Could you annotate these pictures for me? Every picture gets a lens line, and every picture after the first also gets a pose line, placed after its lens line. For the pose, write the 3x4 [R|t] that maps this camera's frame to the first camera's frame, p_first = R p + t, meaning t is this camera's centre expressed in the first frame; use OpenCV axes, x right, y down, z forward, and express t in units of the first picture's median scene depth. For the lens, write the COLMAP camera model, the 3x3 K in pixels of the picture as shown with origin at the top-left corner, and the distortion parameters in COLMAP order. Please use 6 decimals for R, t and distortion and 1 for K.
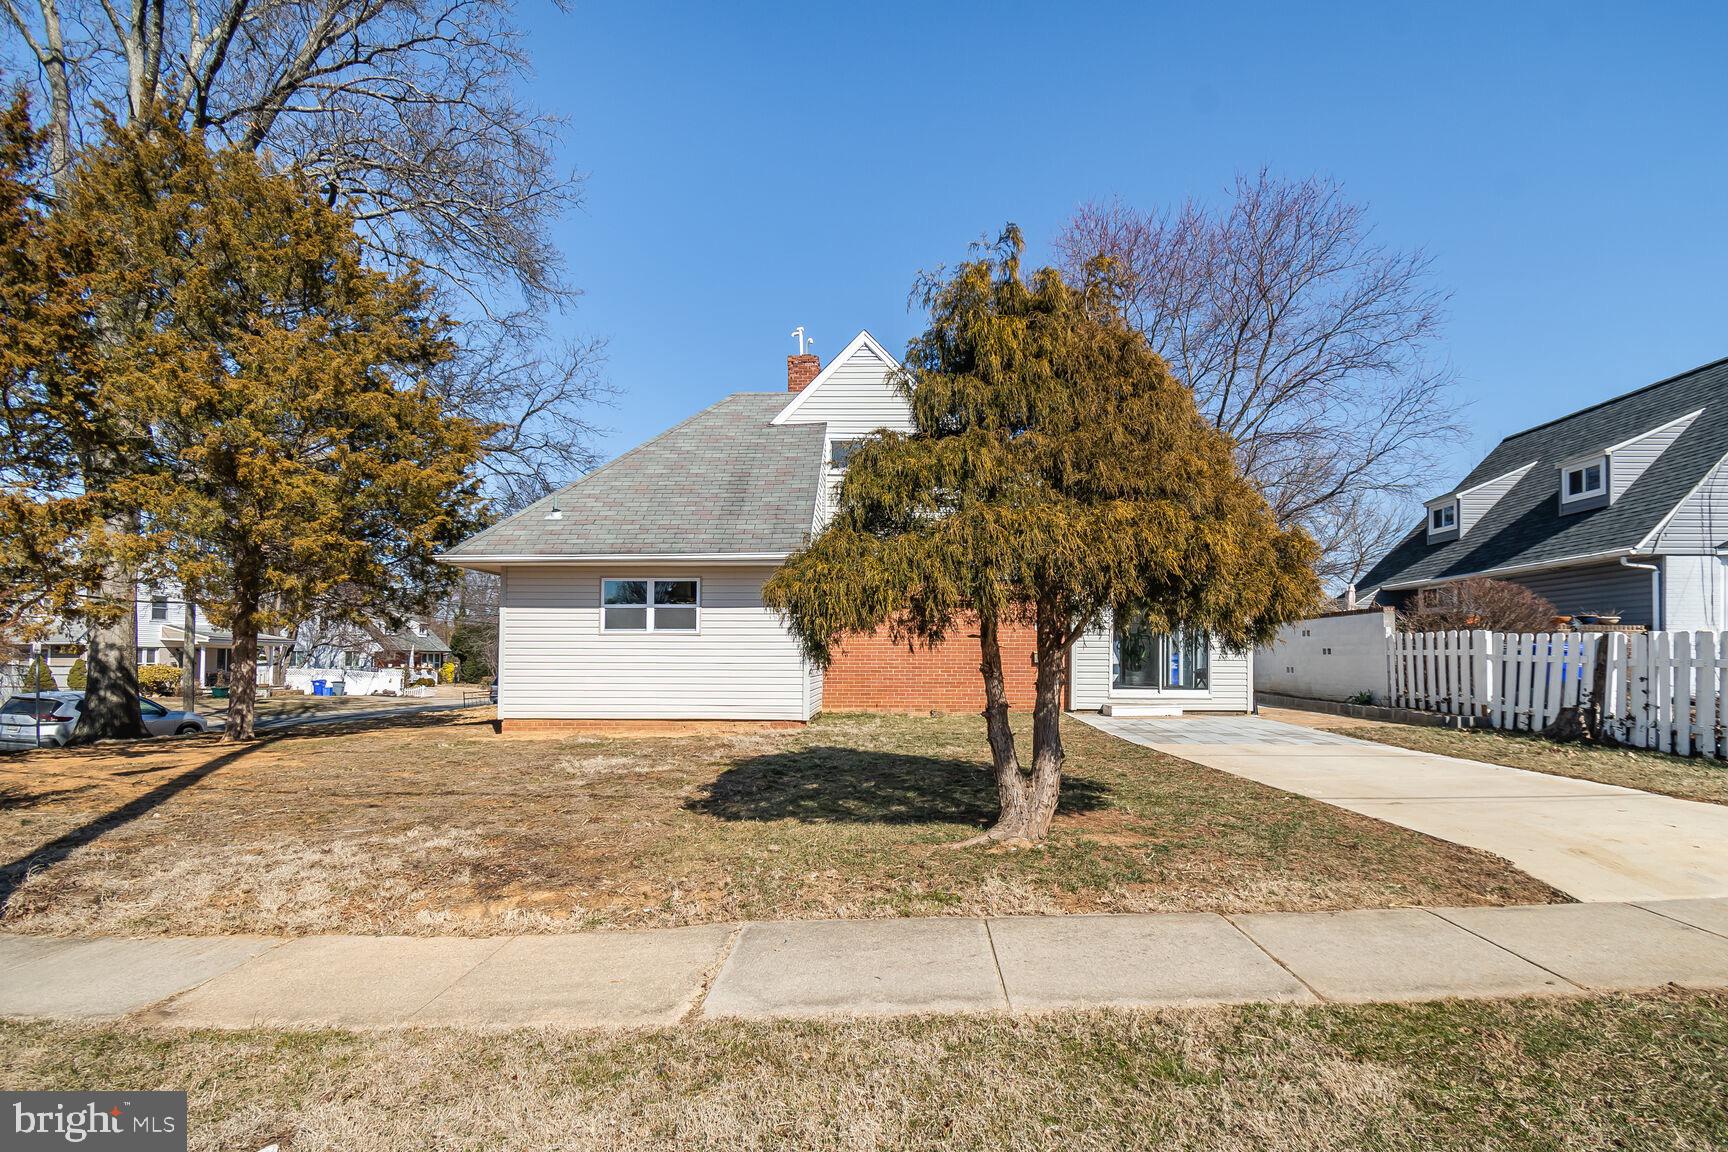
lens RADIAL K [[806.5, 0, 869.2], [0, 806.5, 647.4], [0, 0, 1]] dist [0.000467, -0.014179]
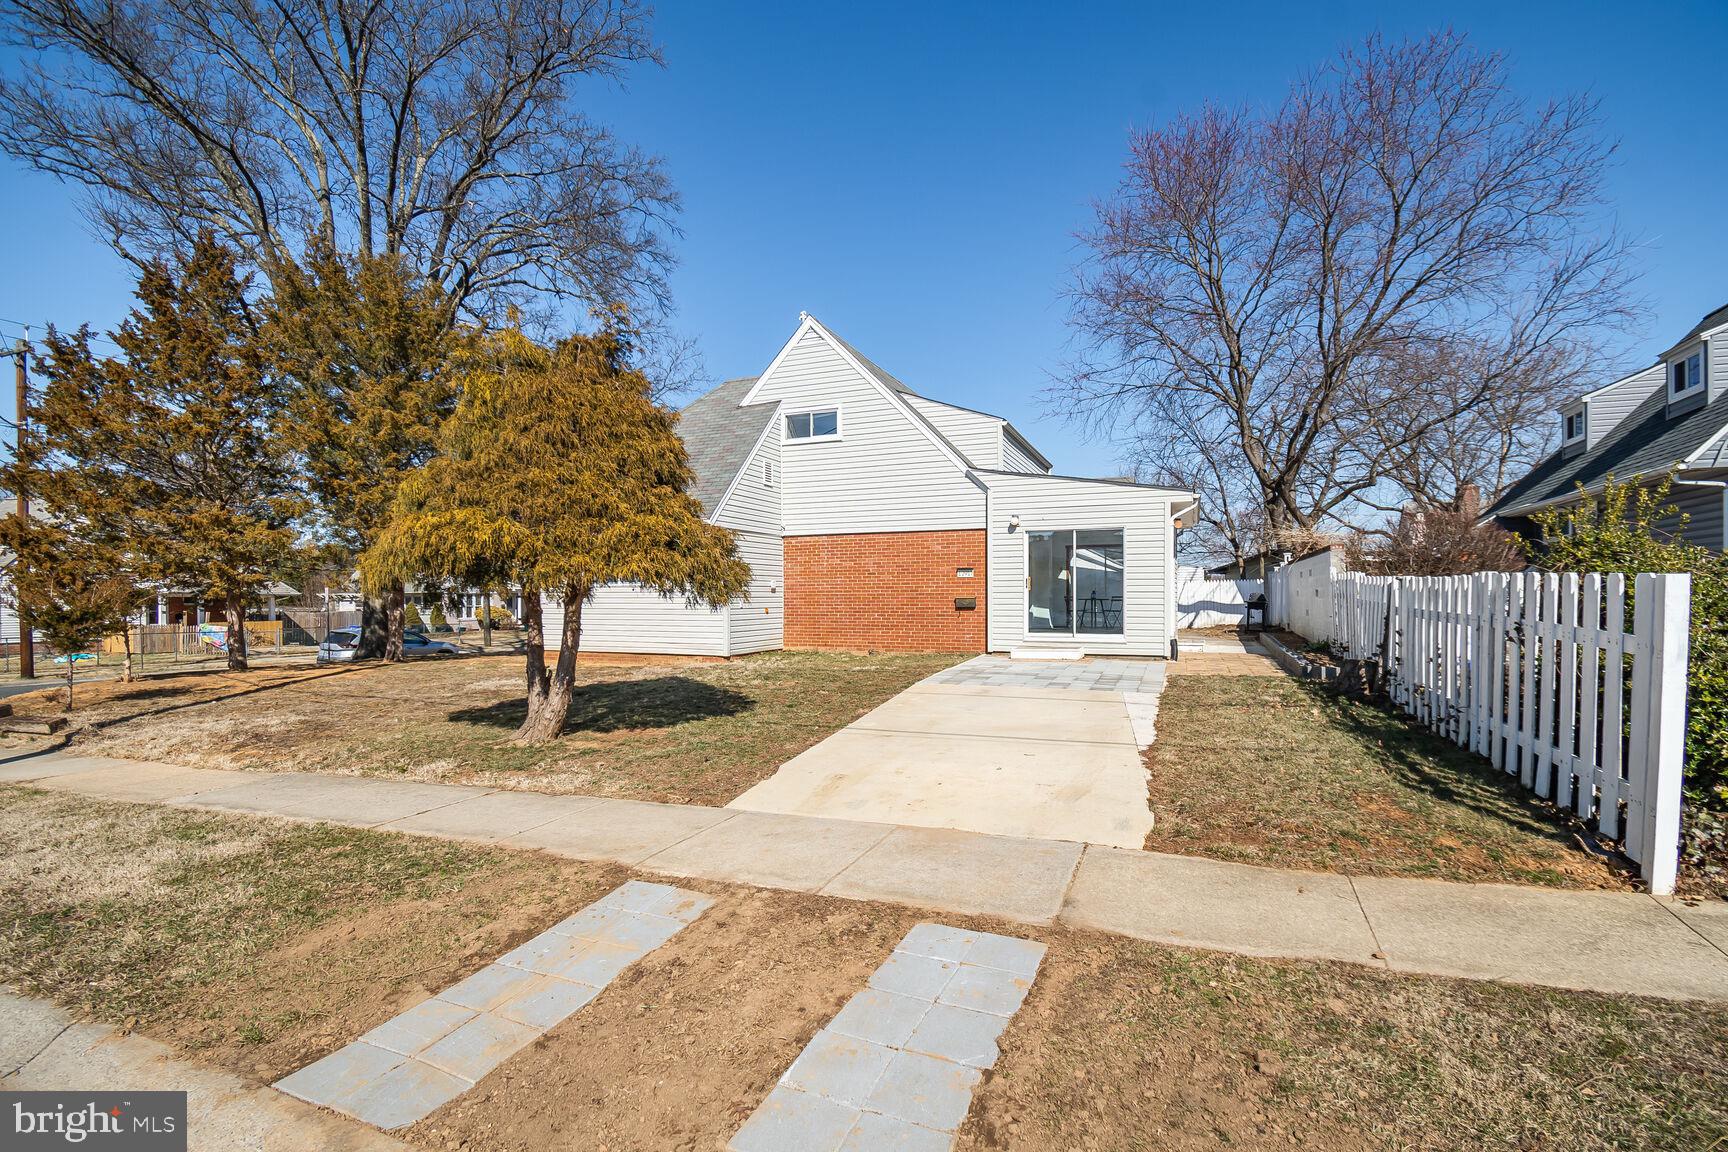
lens RADIAL K [[784.4, 0, 830.6], [0, 784.4, 605.3], [0, 0, 1]] dist [0.002163, -0.017631]
pose [[0.926189, -0.003255, -0.377045, 0.493048], [0.011807, 0.999723, 0.020372, -0.007620], [0.376874, -0.023320, 0.925971, -0.025092]]
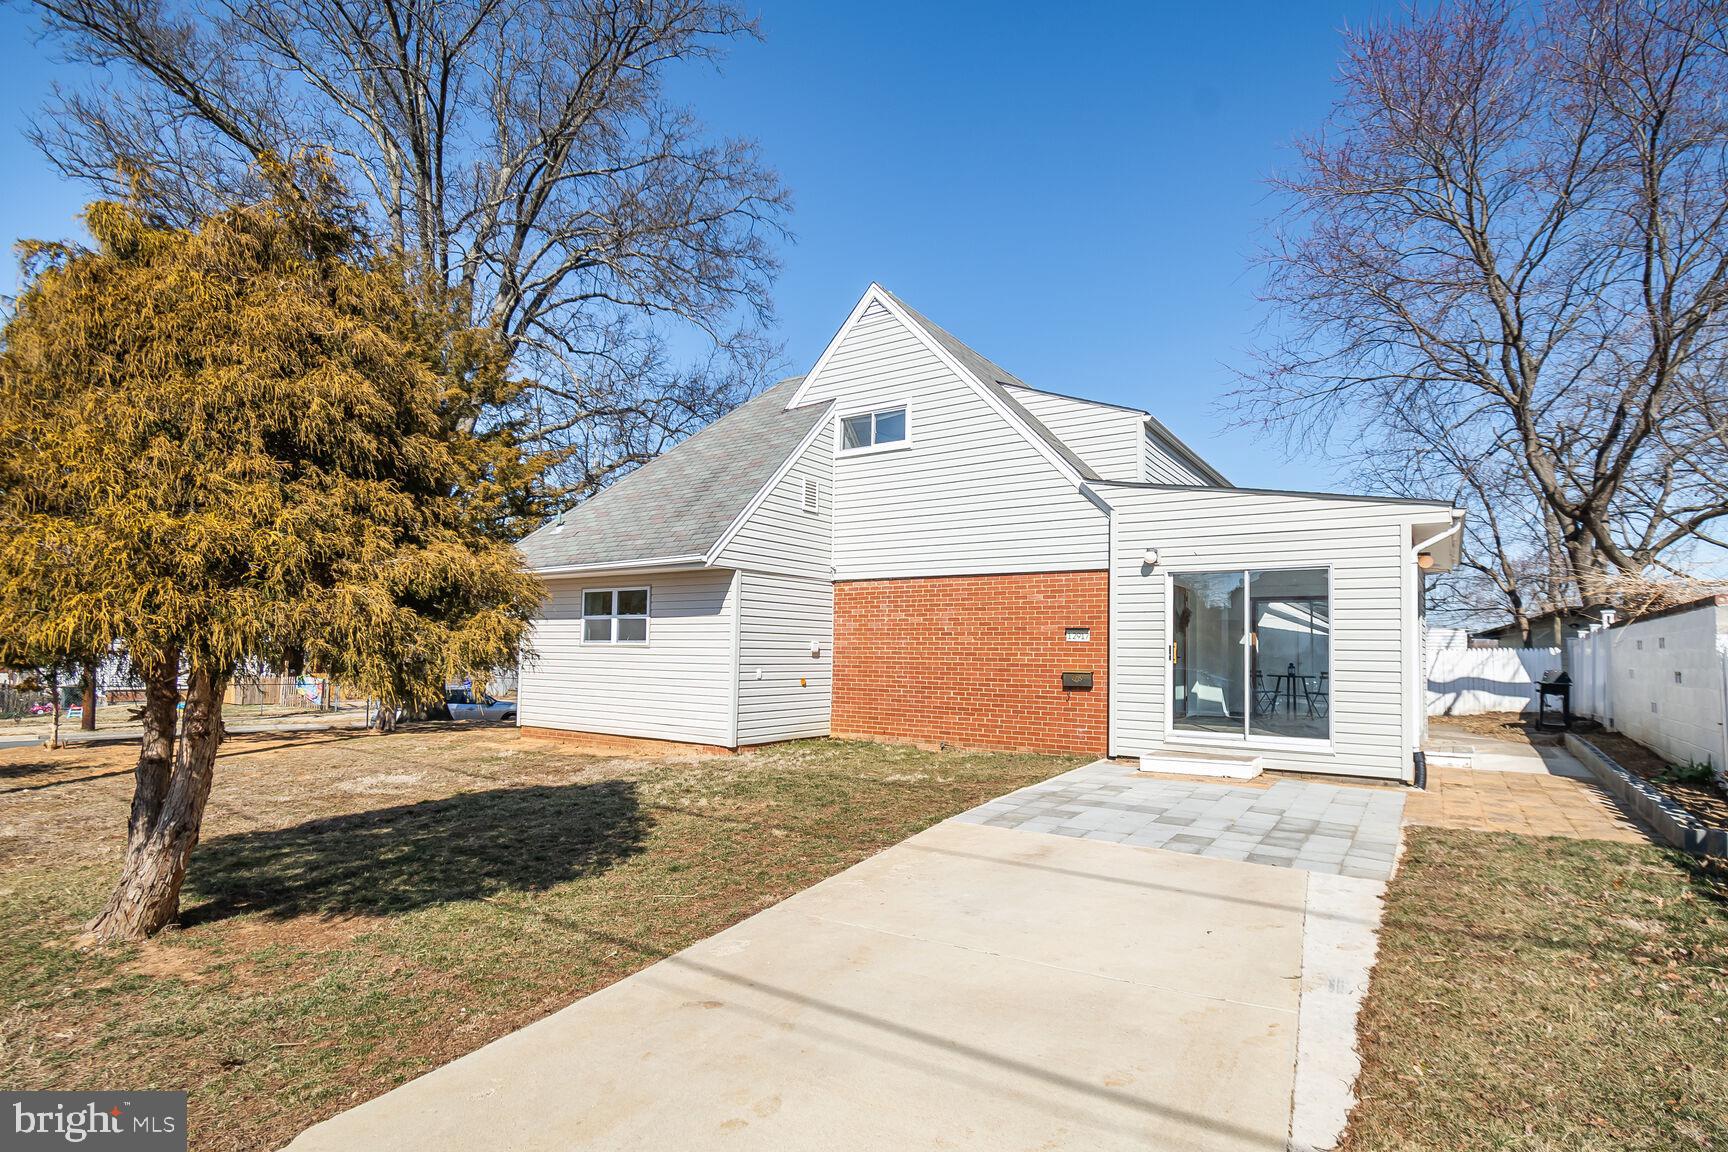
lens RADIAL K [[842.8, 0, 861.0], [0, 842.8, 622.1], [0, 0, 1]] dist [0.001590, -0.016260]
pose [[0.844923, -0.010930, -0.534776, 0.505676], [-0.005366, 0.999568, -0.028907, -0.016866], [0.534861, 0.027294, 0.844499, 0.296384]]
